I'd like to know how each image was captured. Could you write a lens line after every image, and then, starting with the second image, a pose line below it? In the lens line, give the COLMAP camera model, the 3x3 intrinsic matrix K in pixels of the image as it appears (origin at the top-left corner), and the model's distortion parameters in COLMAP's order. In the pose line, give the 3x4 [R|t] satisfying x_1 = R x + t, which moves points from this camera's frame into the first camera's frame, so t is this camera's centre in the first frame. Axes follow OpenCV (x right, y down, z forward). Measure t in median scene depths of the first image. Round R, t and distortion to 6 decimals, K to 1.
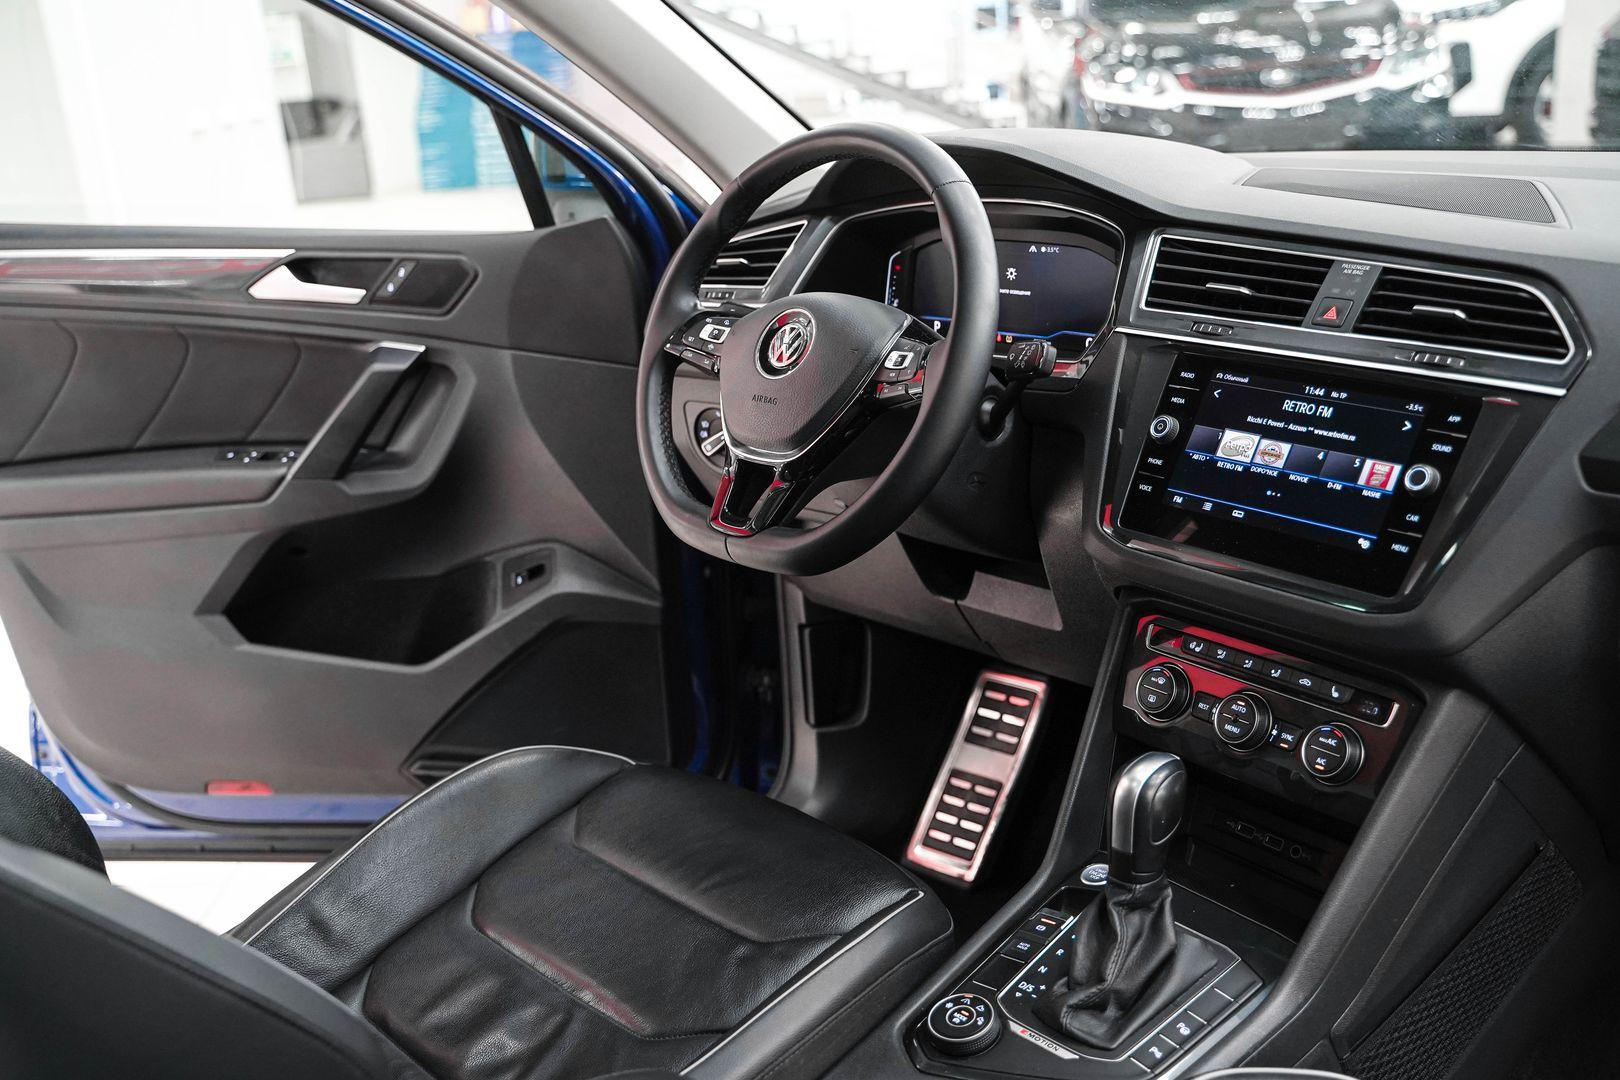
lens RADIAL K [[1650.8, 0, 810.0], [0, 1650.8, 540.0], [0, 0, 1]] dist [-0.027917, 0.022924]
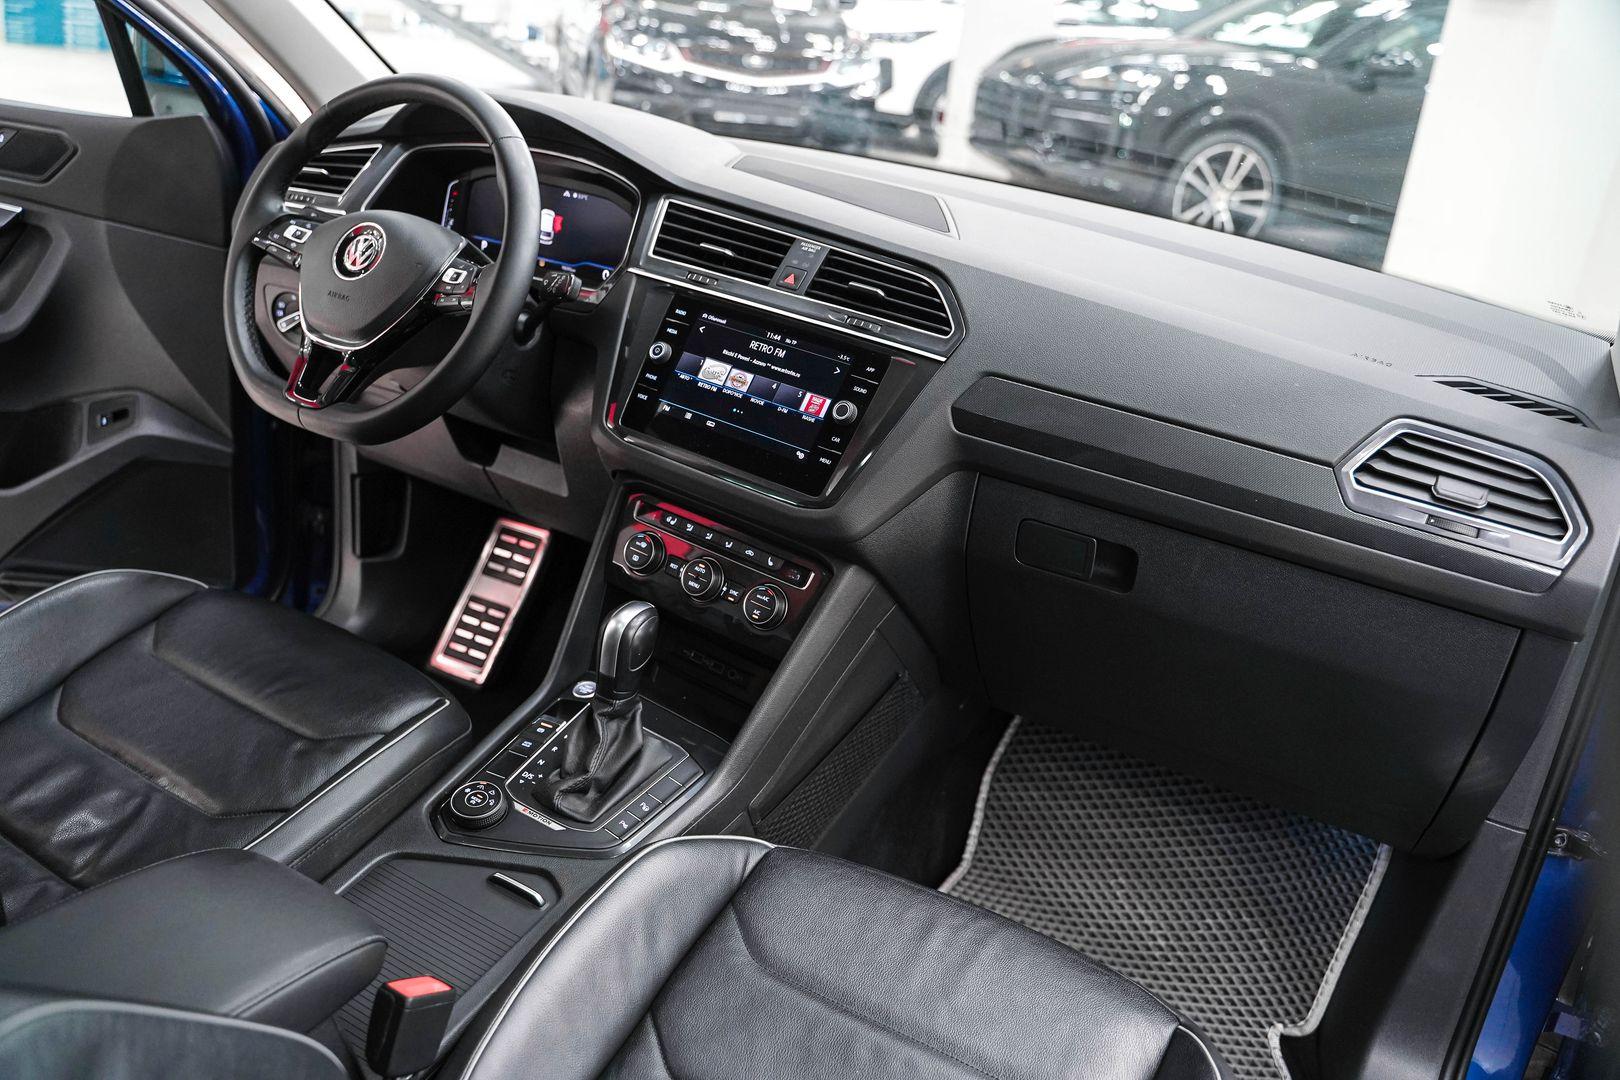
lens RADIAL K [[1302.0, 0, 806.4], [0, 1302.0, 533.1], [0, 0, 1]] dist [-0.123497, 0.101487]
pose [[0.939565, 0.048893, 0.338861, -0.014857], [-0.082687, 0.992857, 0.086013, -0.022297], [-0.332235, -0.108834, 0.936897, -0.008139]]
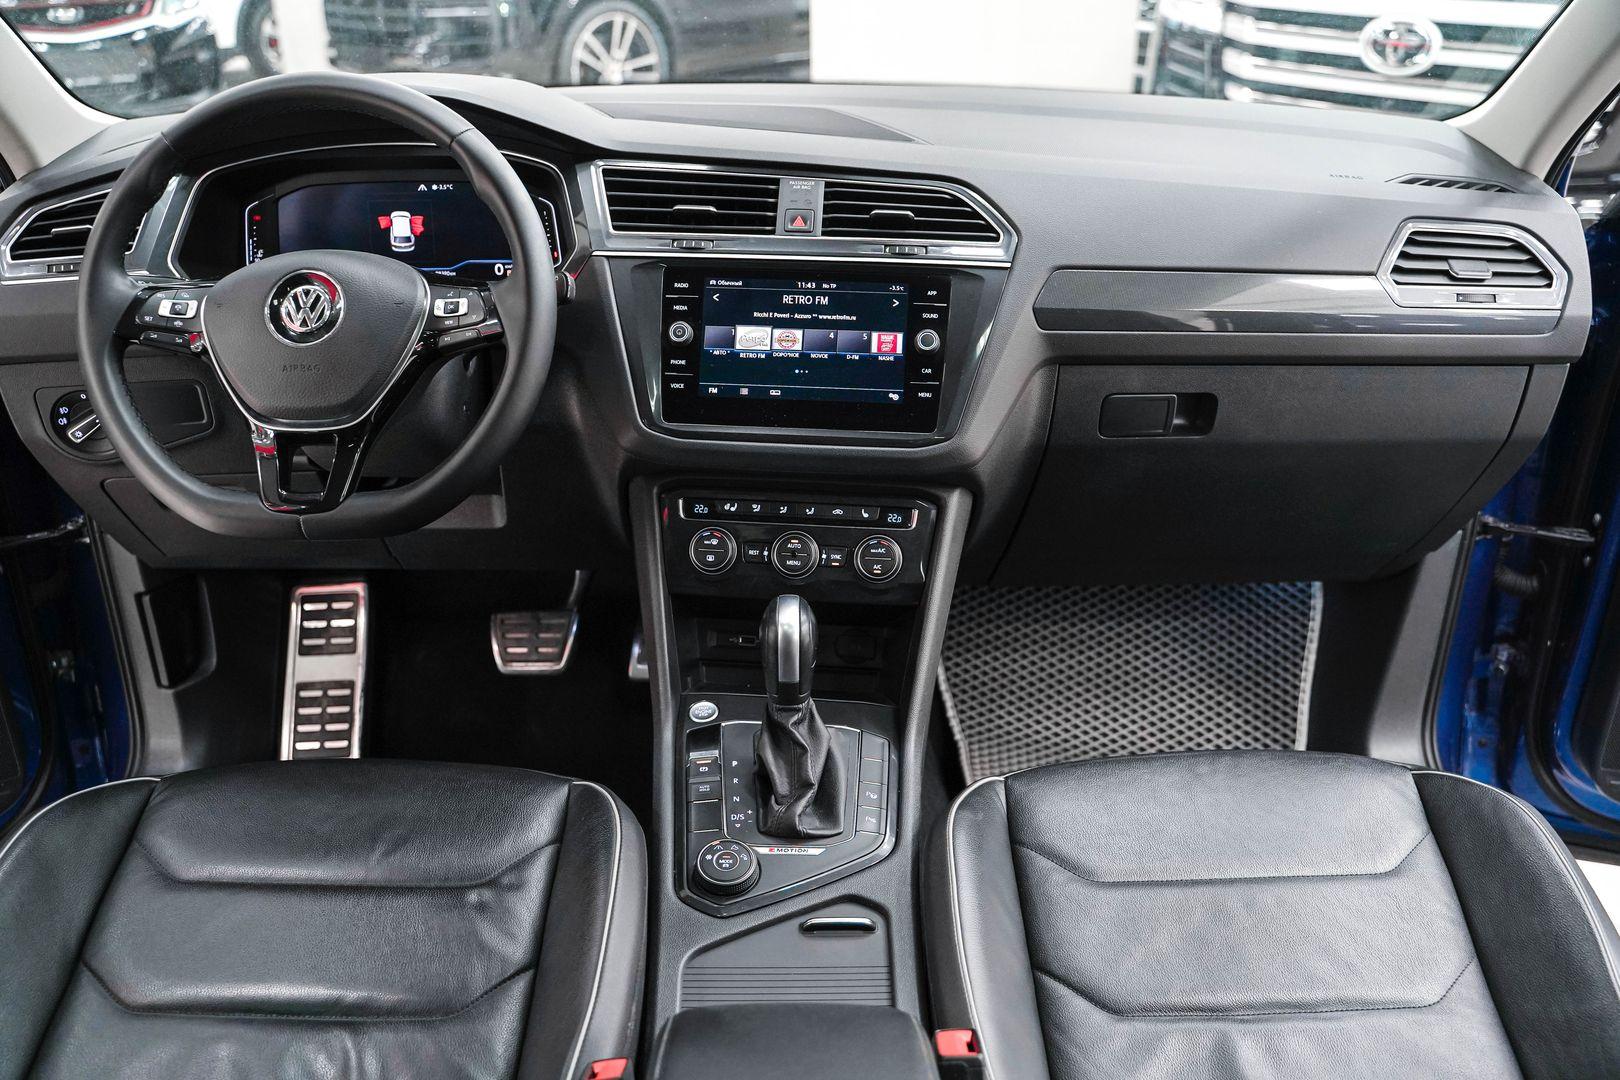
lens RADIAL K [[1309.0, 0, 808.5], [0, 1309.0, 536.5], [0, 0, 1]] dist [-0.086973, 0.013232]
pose [[0.671292, -0.255921, 0.695608, -0.386150], [0.175182, 0.966692, 0.186597, -0.080719], [-0.720193, -0.003403, 0.693766, 0.274629]]
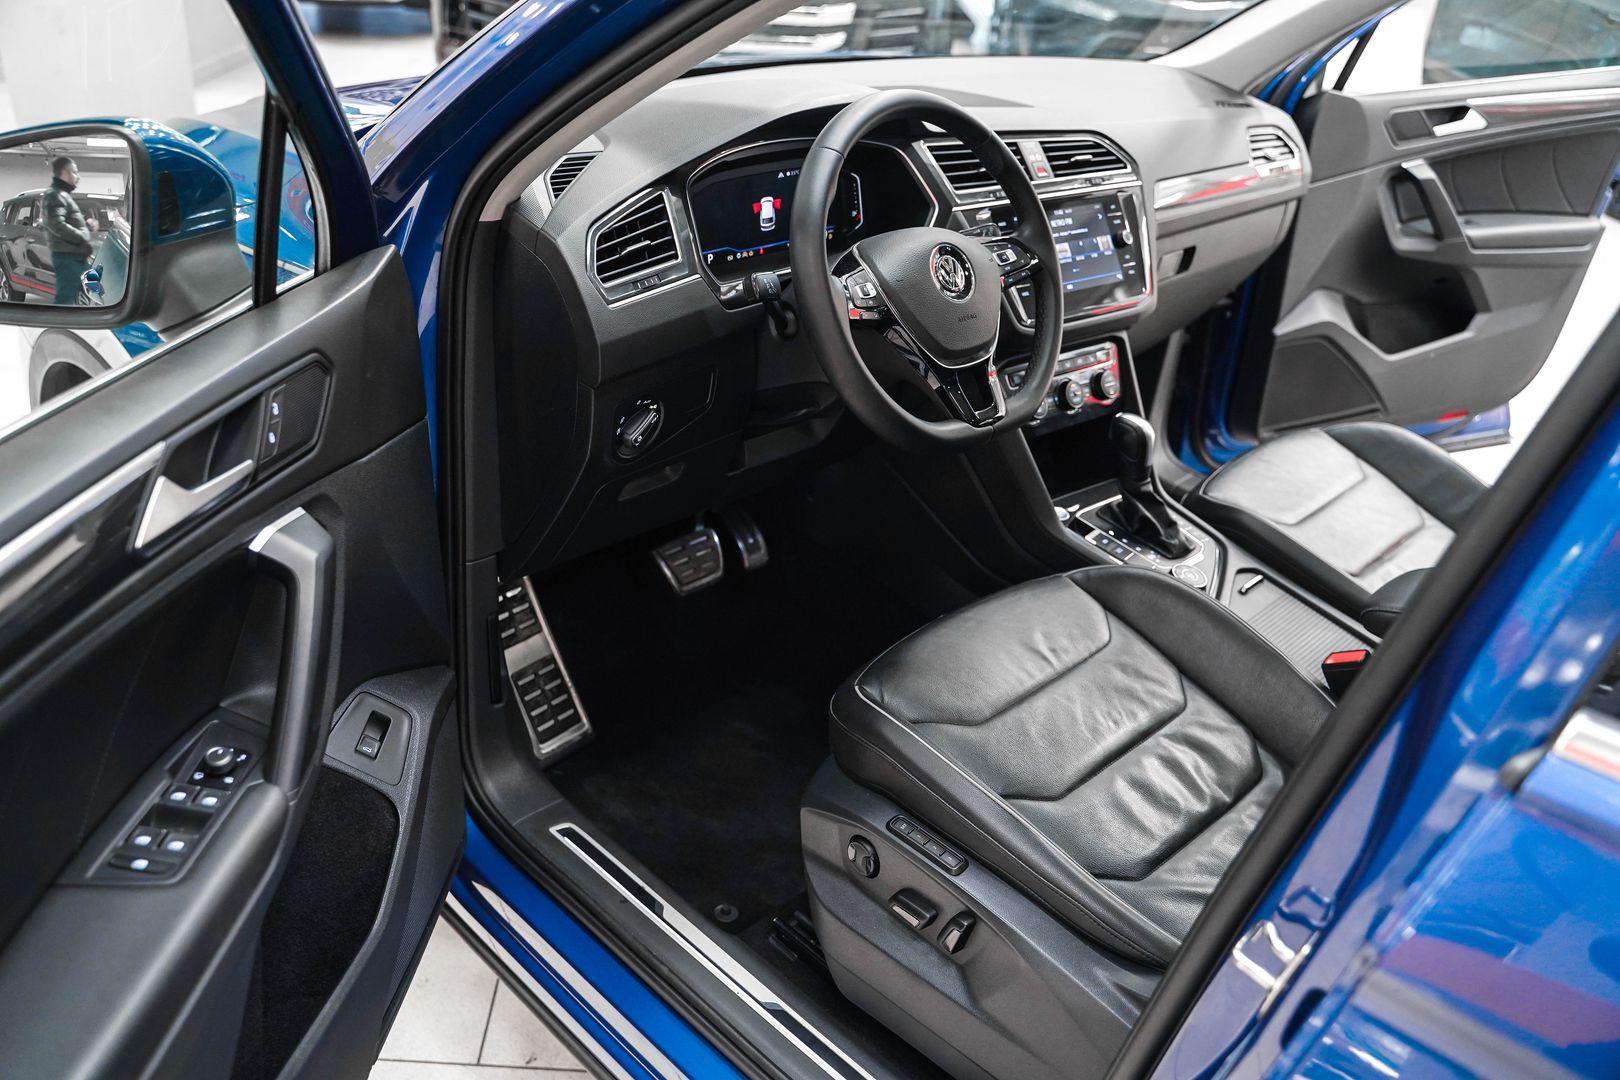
lens RADIAL K [[1302.0, 0, 806.4], [0, 1302.0, 533.1], [0, 0, 1]] dist [-0.123497, 0.101487]
pose [[-0.028049, -0.416175, 0.908852, -1.028403], [0.243204, 0.879048, 0.410033, -0.389160], [-0.969570, 0.232537, 0.076559, 1.112520]]
